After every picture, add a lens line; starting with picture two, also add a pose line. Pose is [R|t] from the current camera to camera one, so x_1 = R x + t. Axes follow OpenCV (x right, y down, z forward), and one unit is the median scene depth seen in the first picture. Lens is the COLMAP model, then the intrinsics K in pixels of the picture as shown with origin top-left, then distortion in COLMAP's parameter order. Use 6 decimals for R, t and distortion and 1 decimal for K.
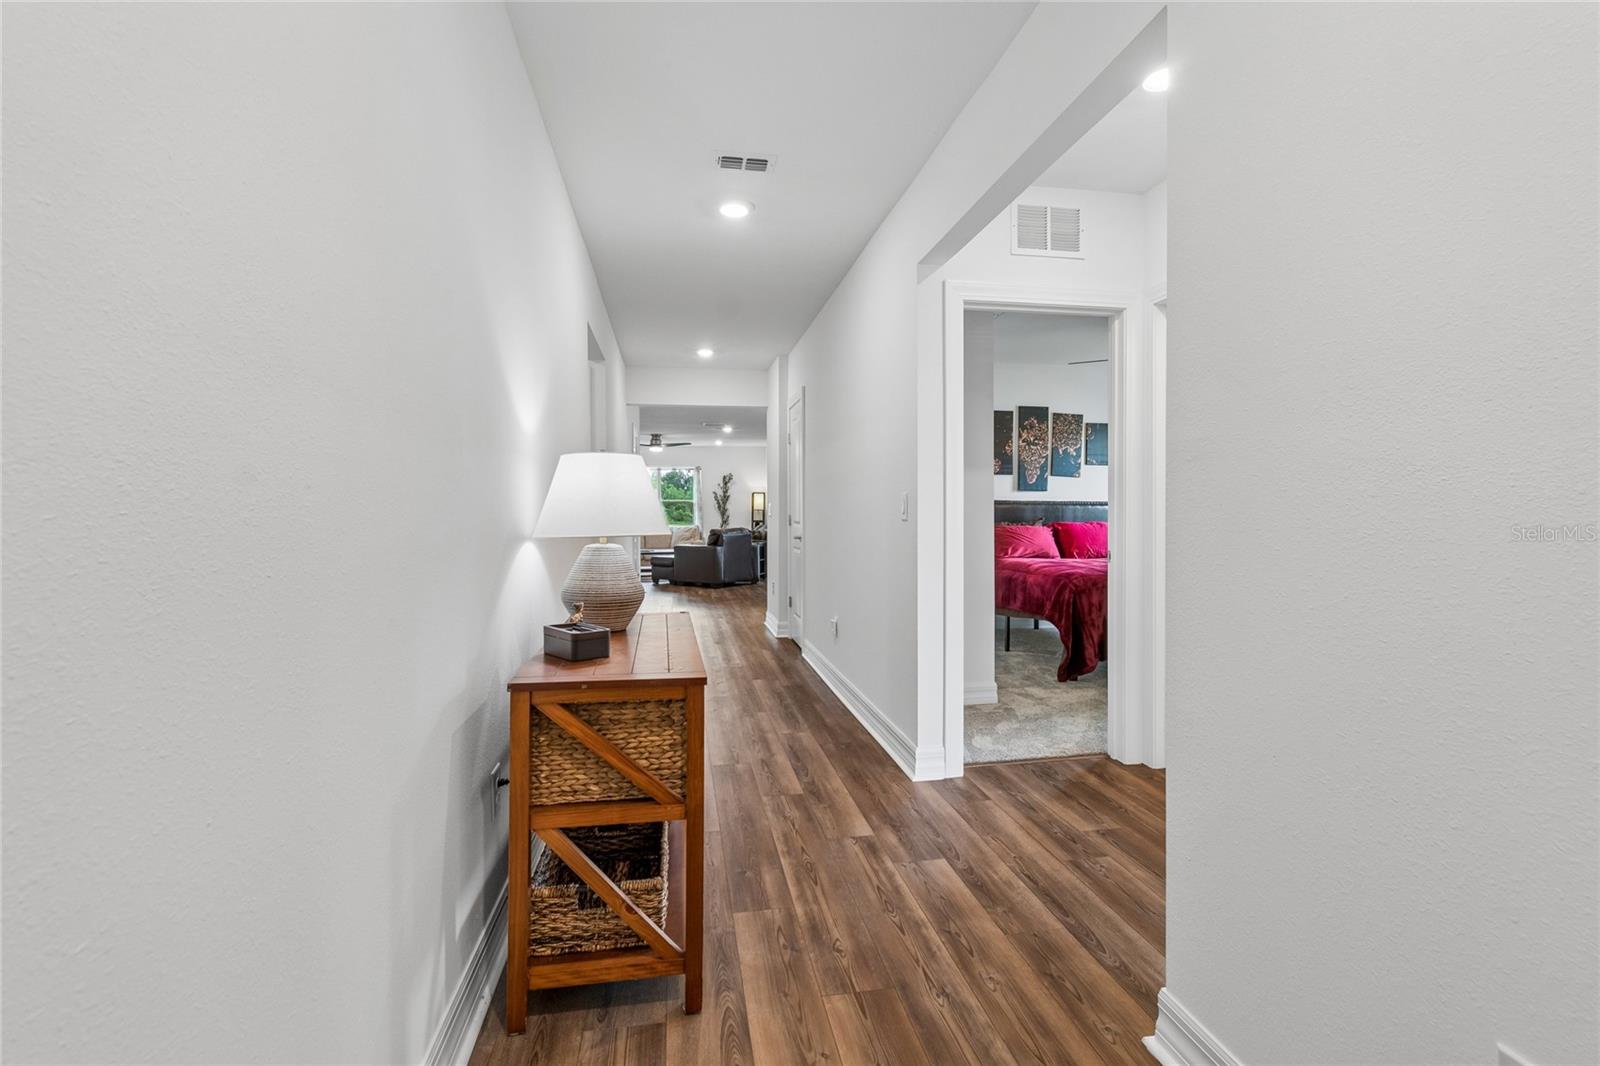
lens RADIAL K [[711.8, 0, 810.7], [0, 711.8, 523.5], [0, 0, 1]] dist [-0.000557, -0.000598]
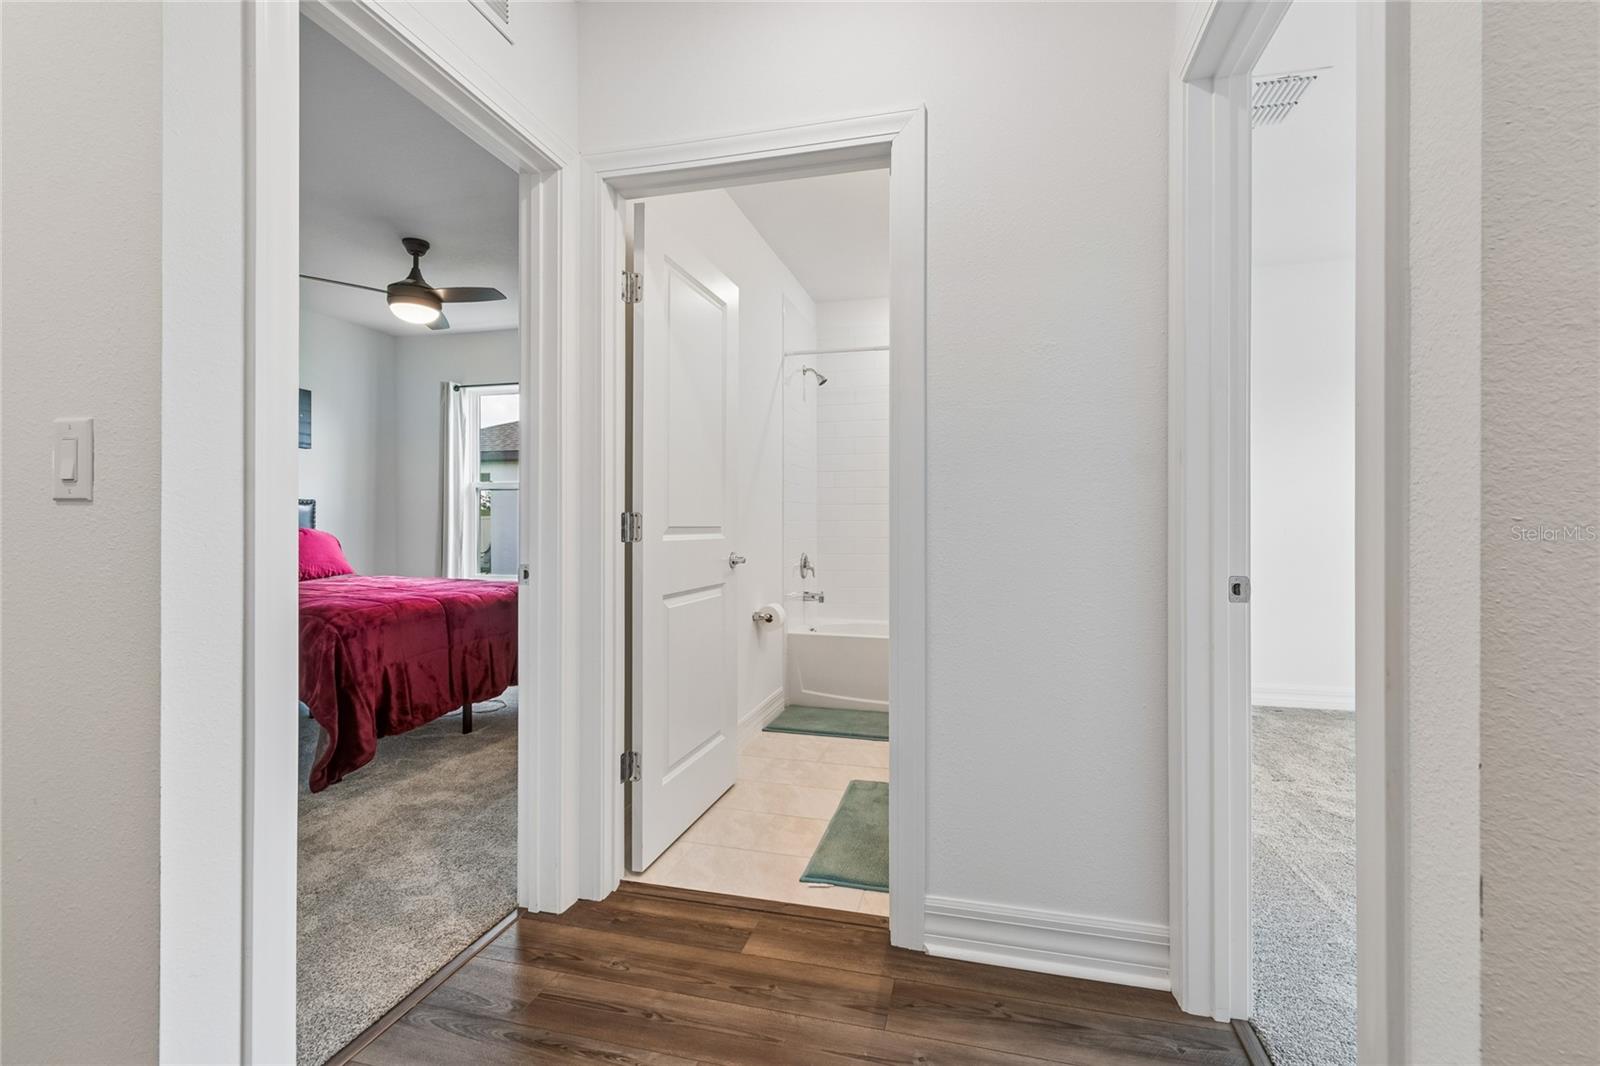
lens RADIAL K [[711.8, 0, 810.7], [0, 711.8, 523.5], [0, 0, 1]] dist [-0.000557, -0.000598]
pose [[0.423001, 0.006360, 0.906107, -0.014582], [0.011227, 0.999862, -0.012259, 0.009958], [-0.906059, 0.015359, 0.422871, 0.373095]]
